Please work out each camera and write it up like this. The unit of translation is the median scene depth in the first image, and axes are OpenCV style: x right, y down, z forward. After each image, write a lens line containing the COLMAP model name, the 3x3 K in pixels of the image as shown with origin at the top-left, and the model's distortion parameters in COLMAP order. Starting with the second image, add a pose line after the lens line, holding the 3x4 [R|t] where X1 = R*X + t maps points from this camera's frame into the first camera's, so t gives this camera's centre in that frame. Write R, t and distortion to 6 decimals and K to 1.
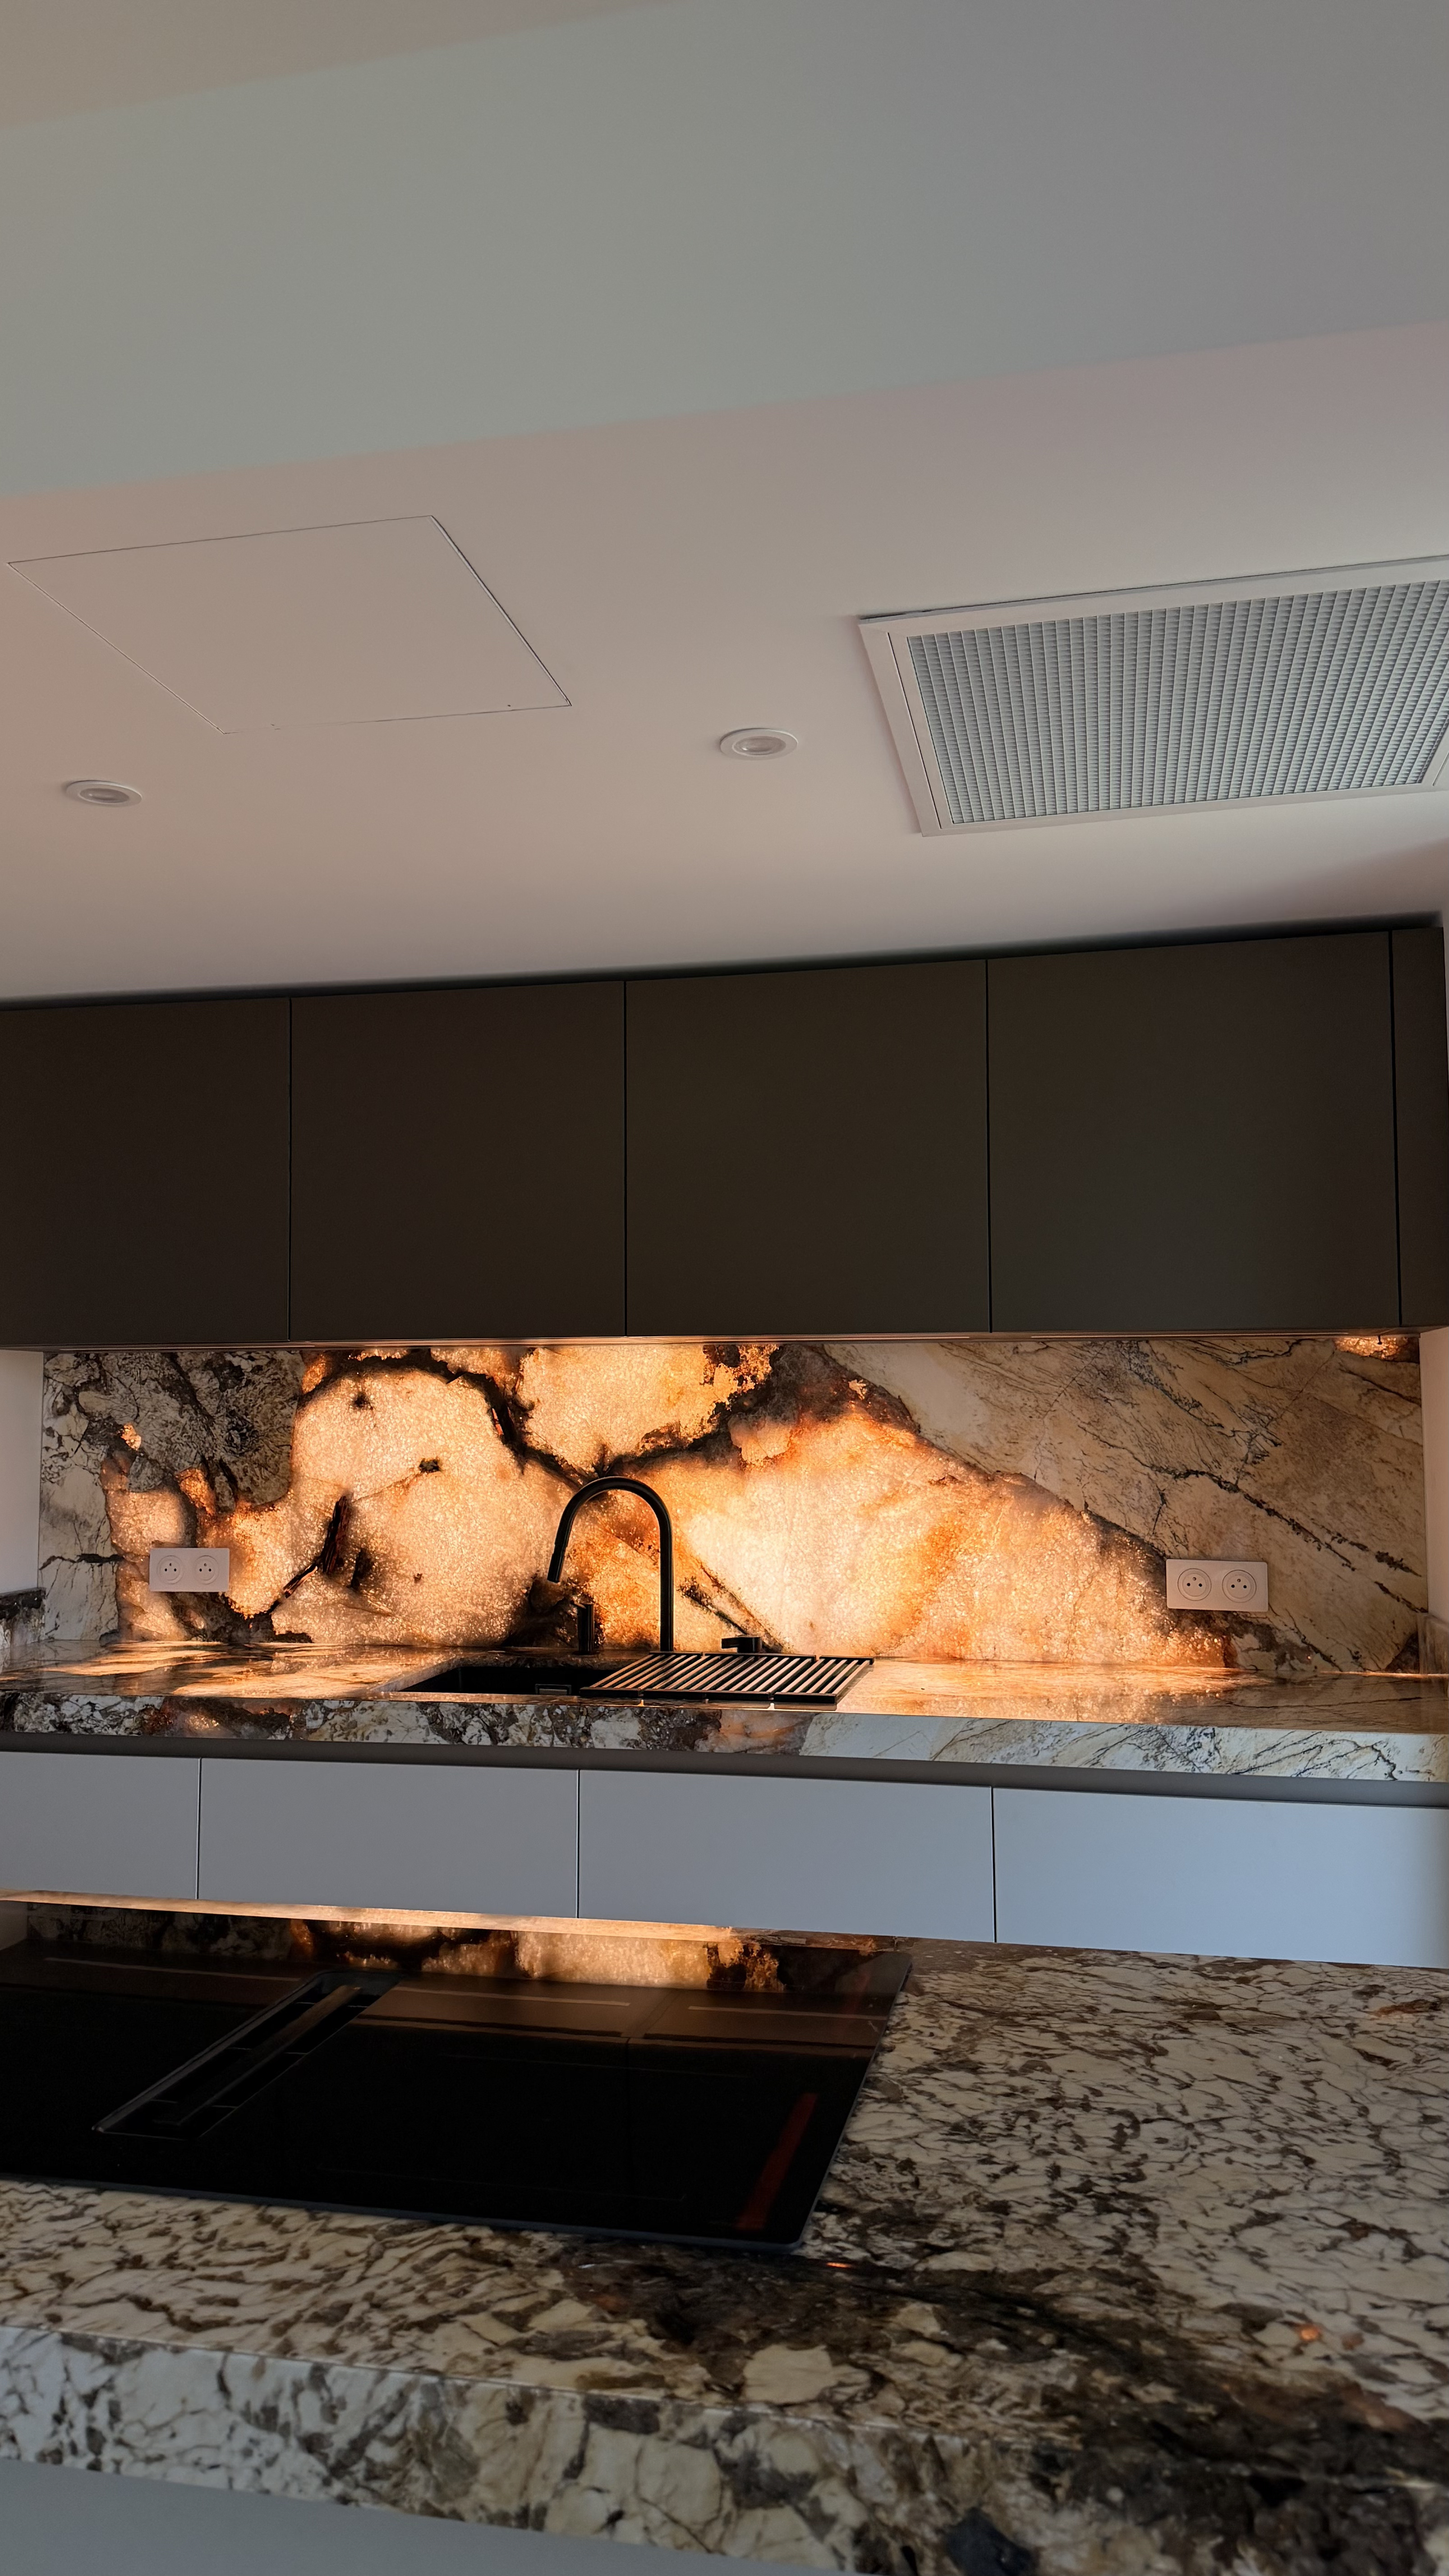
lens RADIAL K [[1803.6, 0, 719.5], [0, 1803.6, 1302.2], [0, 0, 1]] dist [0.135122, -0.121206]
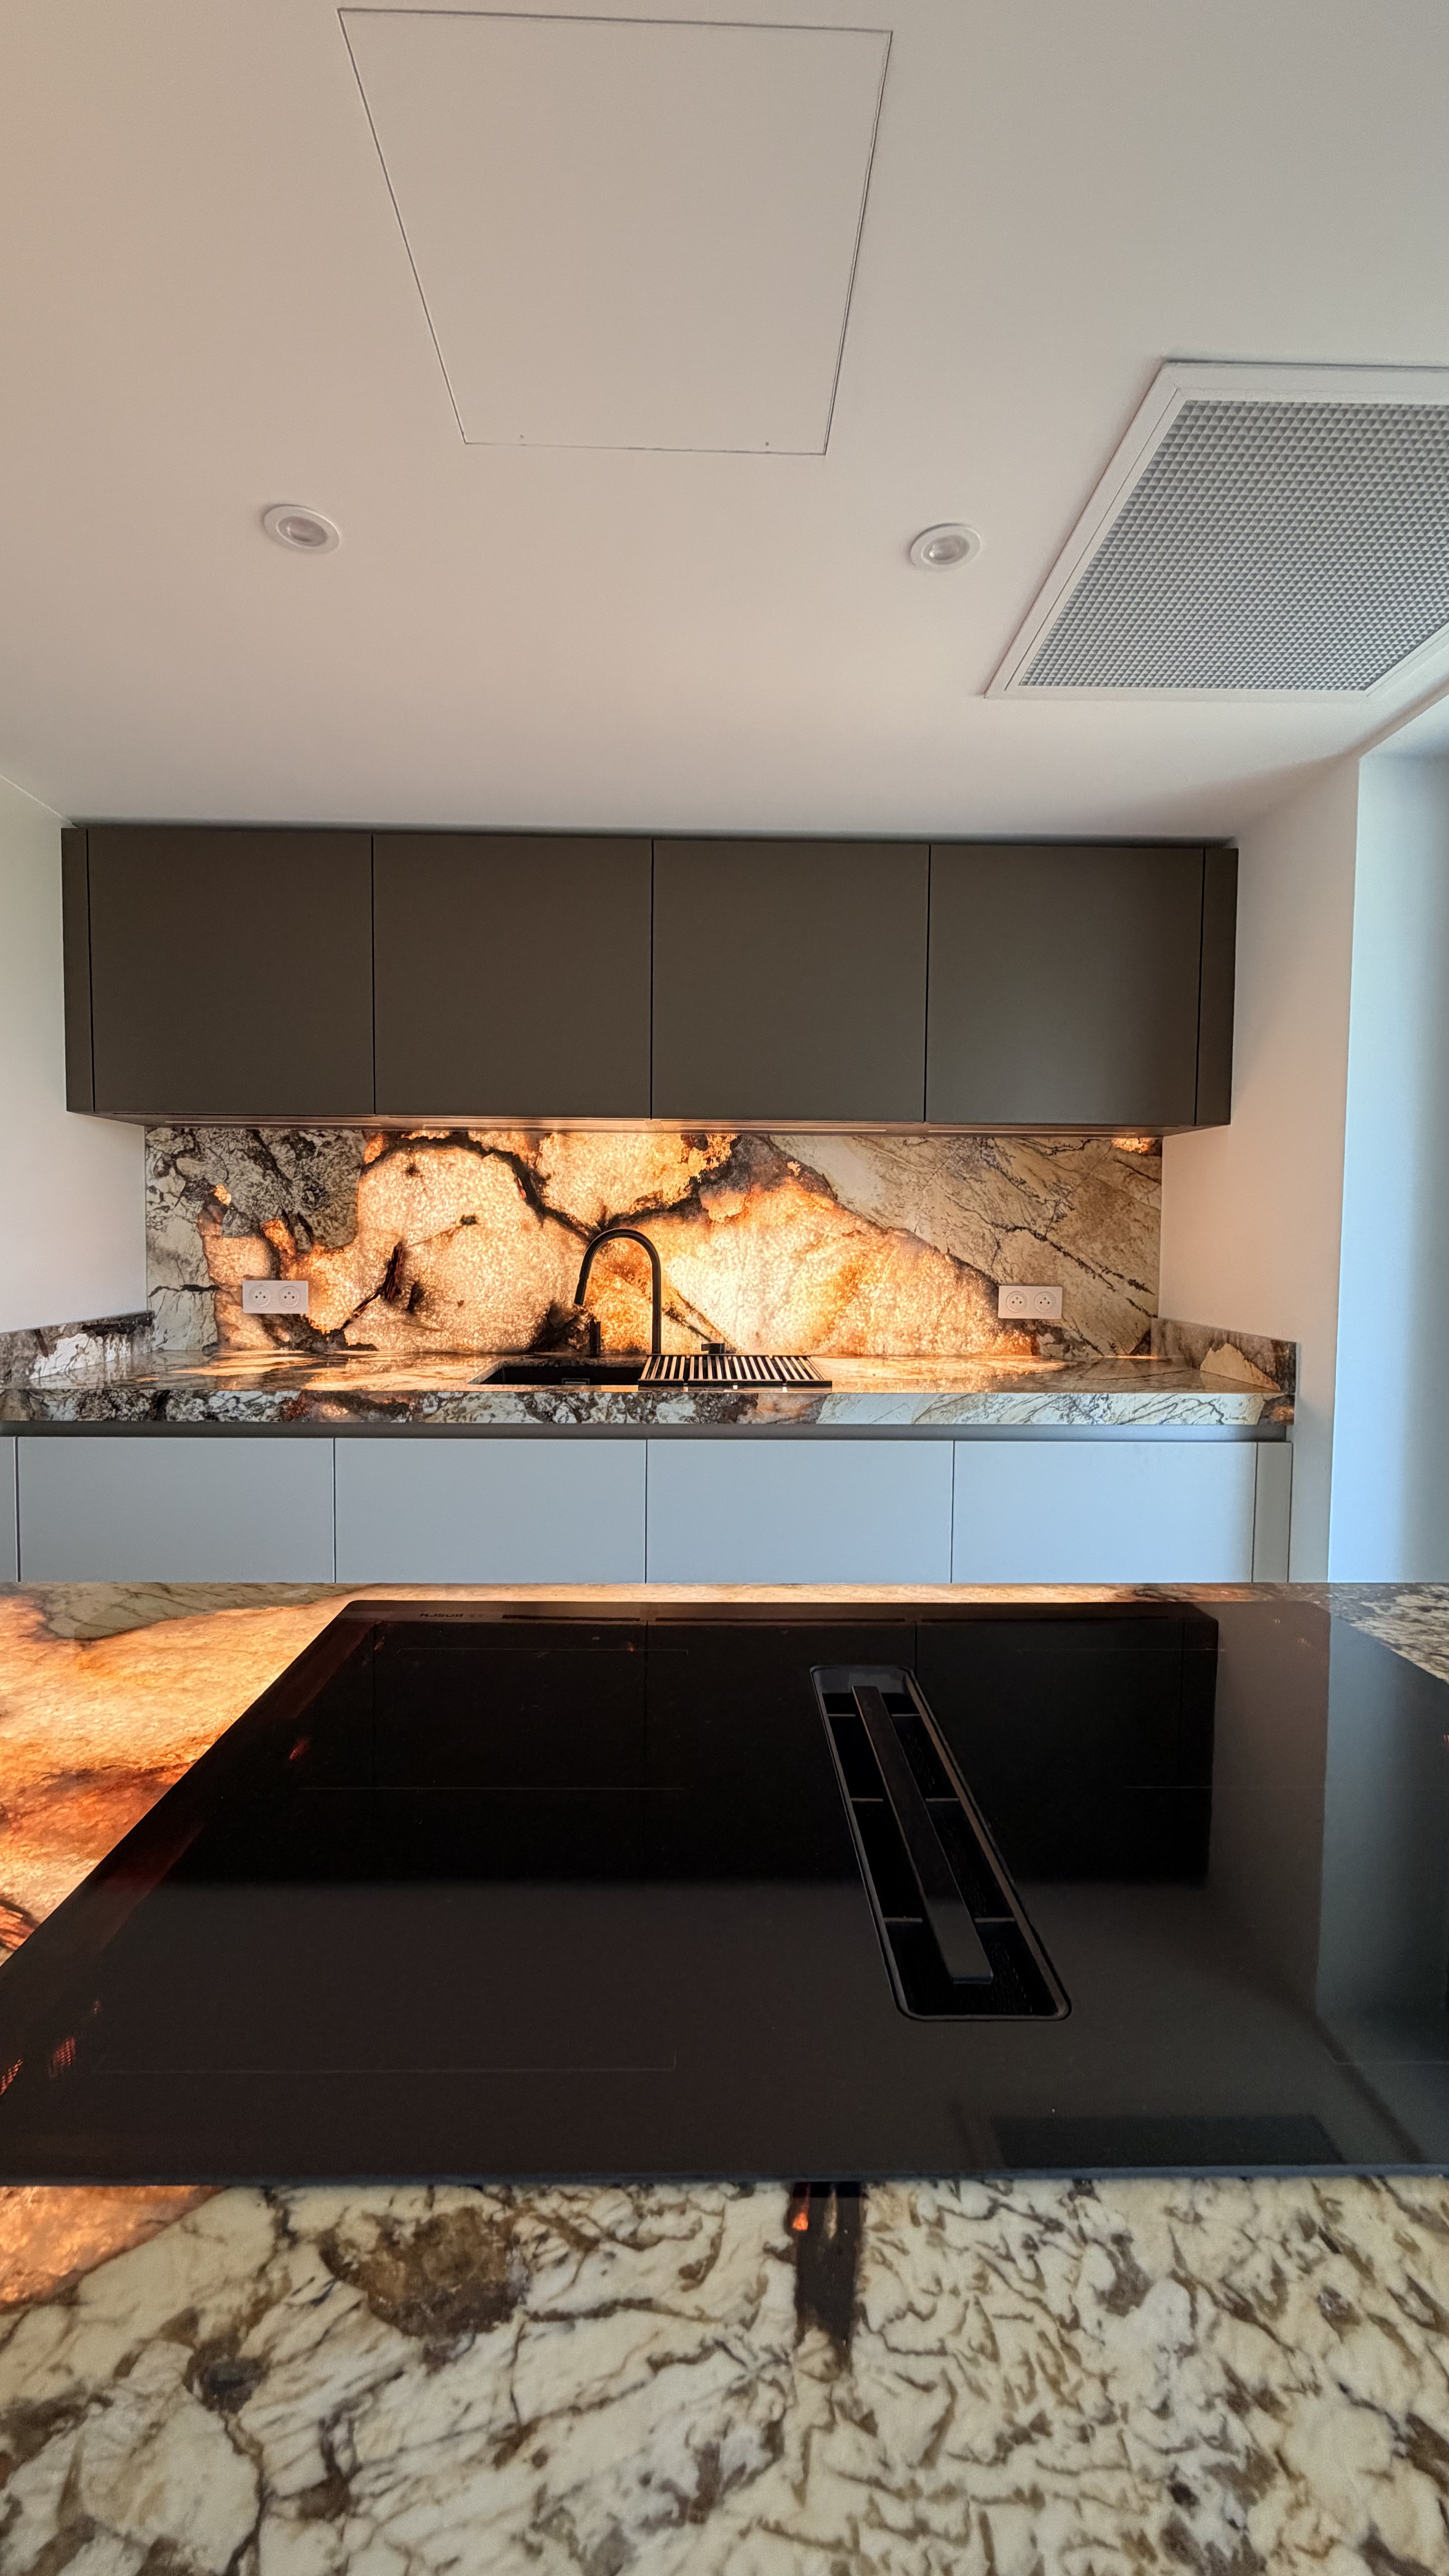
lens RADIAL K [[1025.0, 0, 724.0], [0, 1025.0, 1283.9], [0, 0, 1]] dist [-0.002441, 0.000079]
pose [[0.970964, 0.000556, 0.239225, -0.163929], [-0.027744, 0.993511, 0.110301, 0.050426], [-0.237611, -0.113735, 0.964679, 0.232428]]
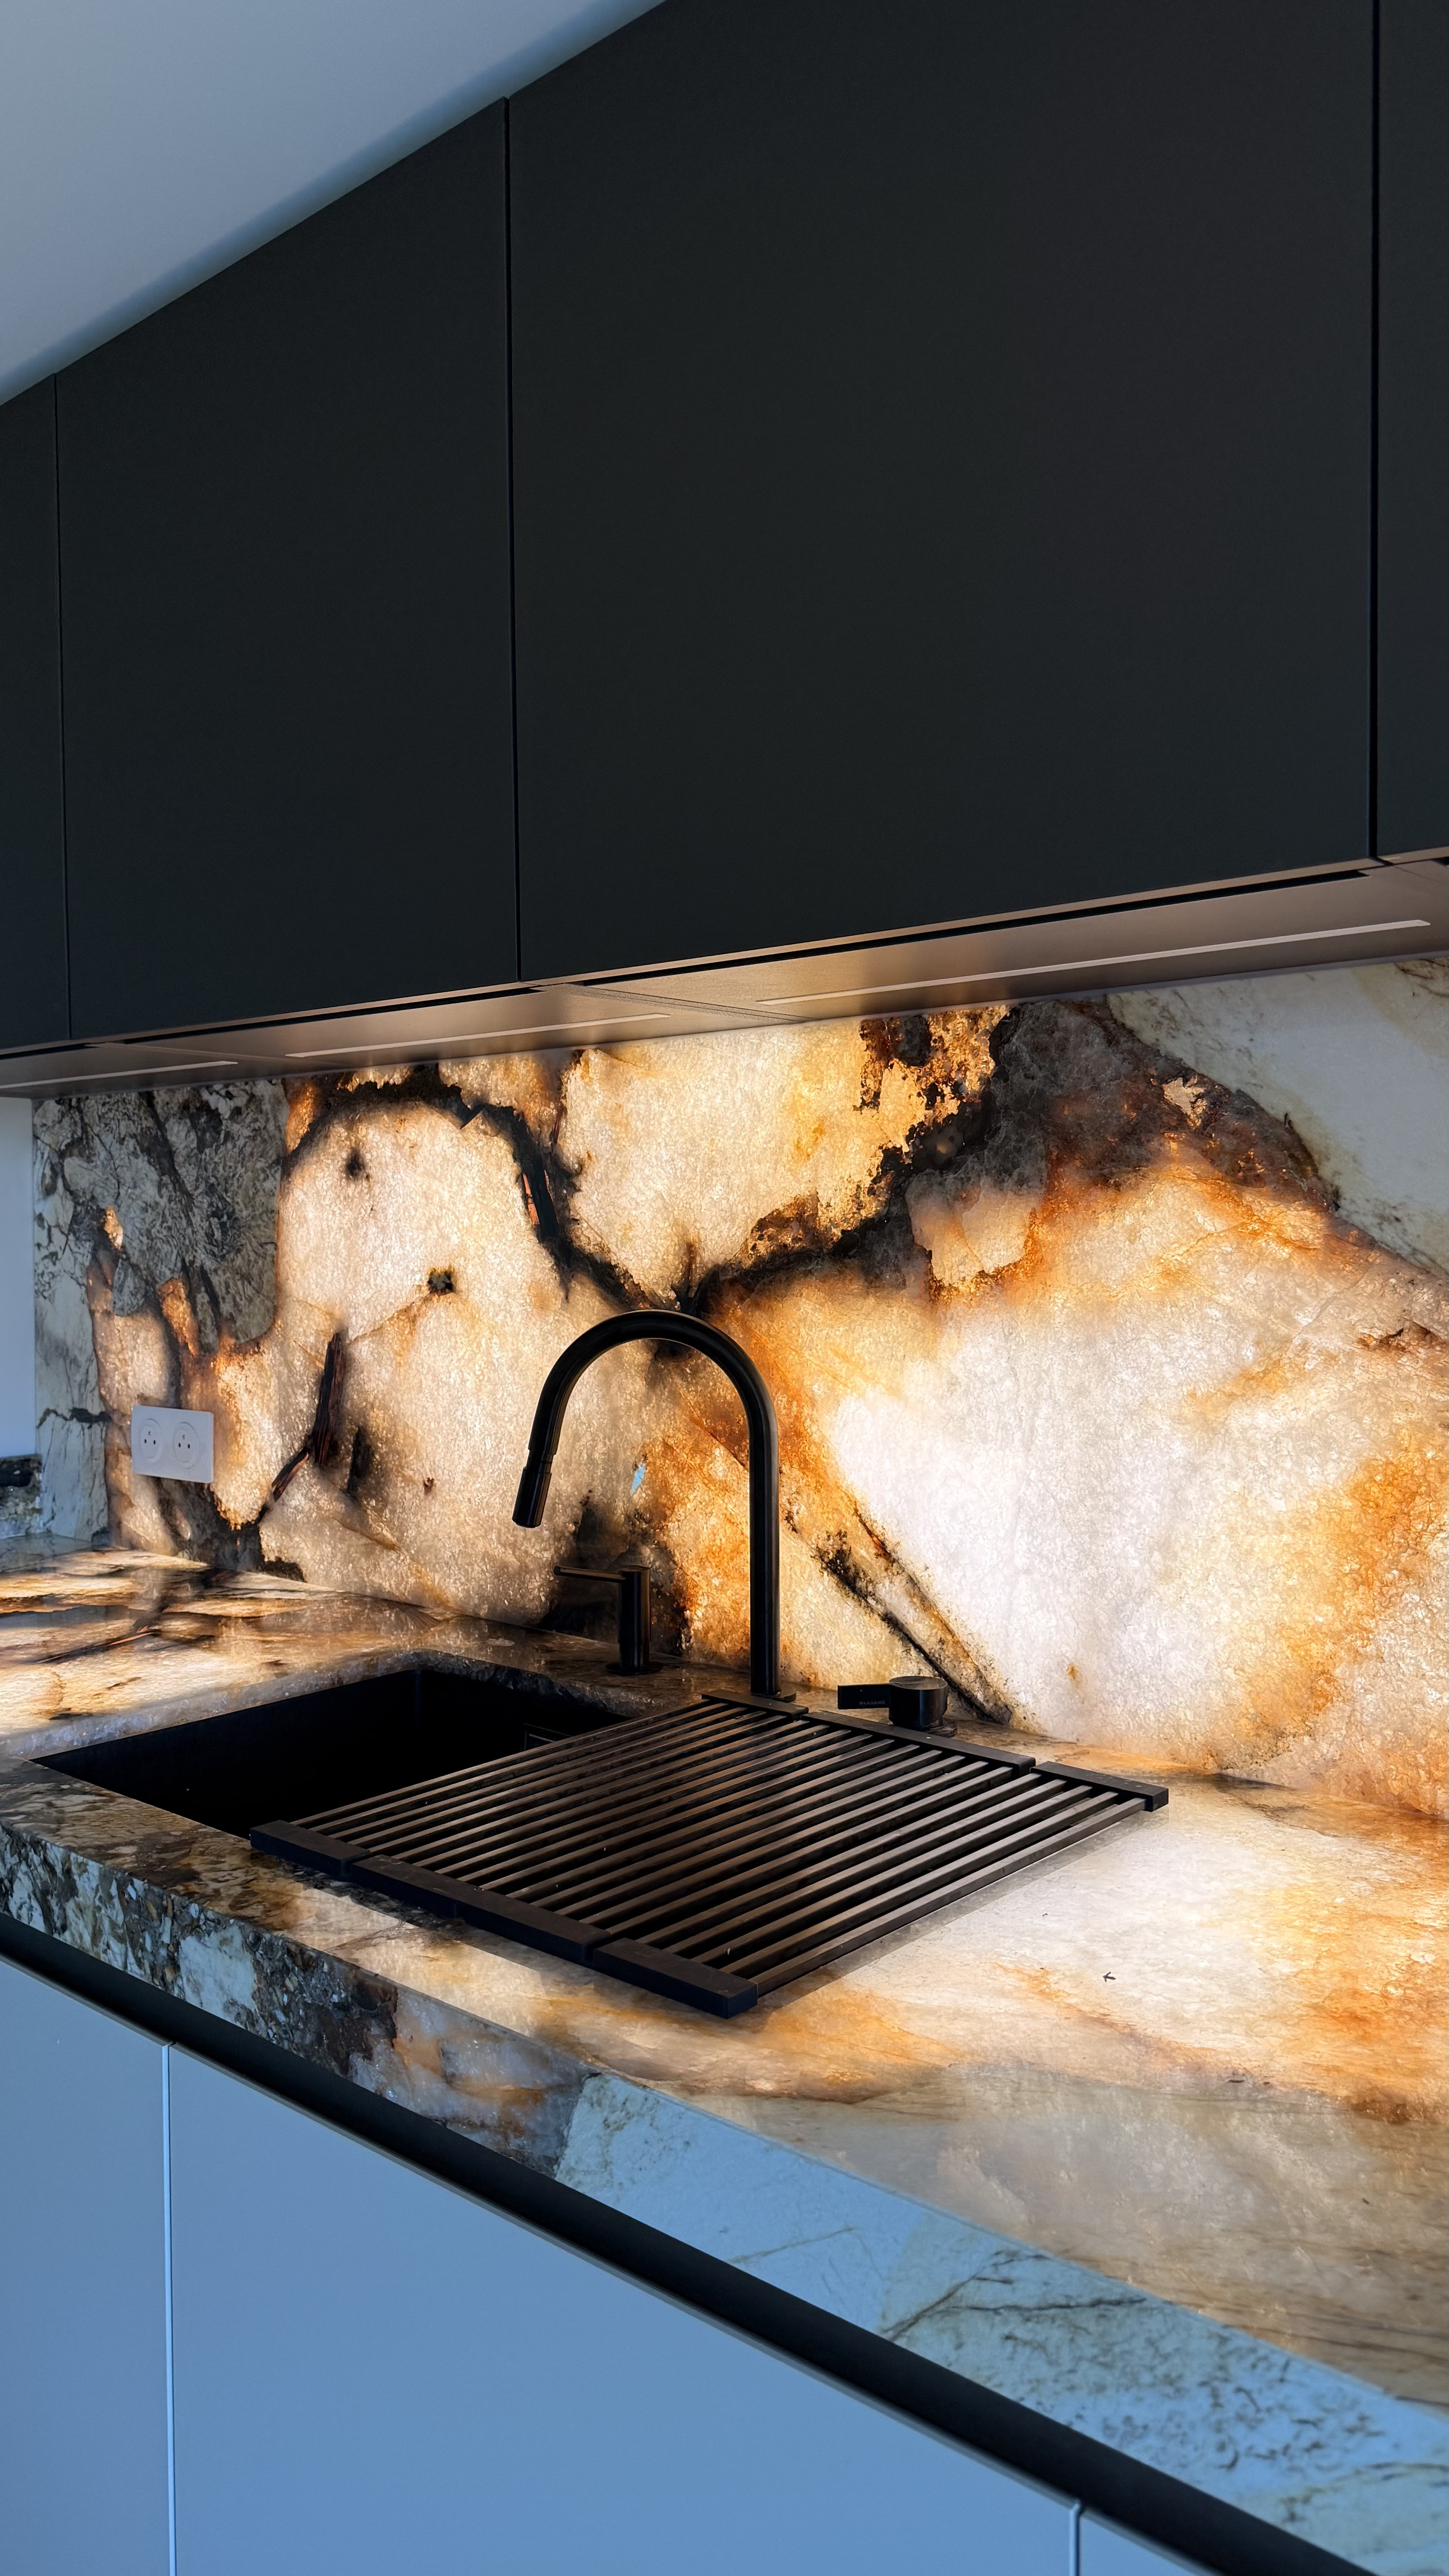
lens RADIAL K [[1803.6, 0, 717.8], [0, 1803.6, 1305.4], [0, 0, 1]] dist [0.135122, -0.121206]
pose [[0.875181, 0.018919, -0.483426, 0.178021], [0.028941, 0.995398, 0.091350, 0.052439], [0.482930, -0.093939, 0.870606, 0.593441]]
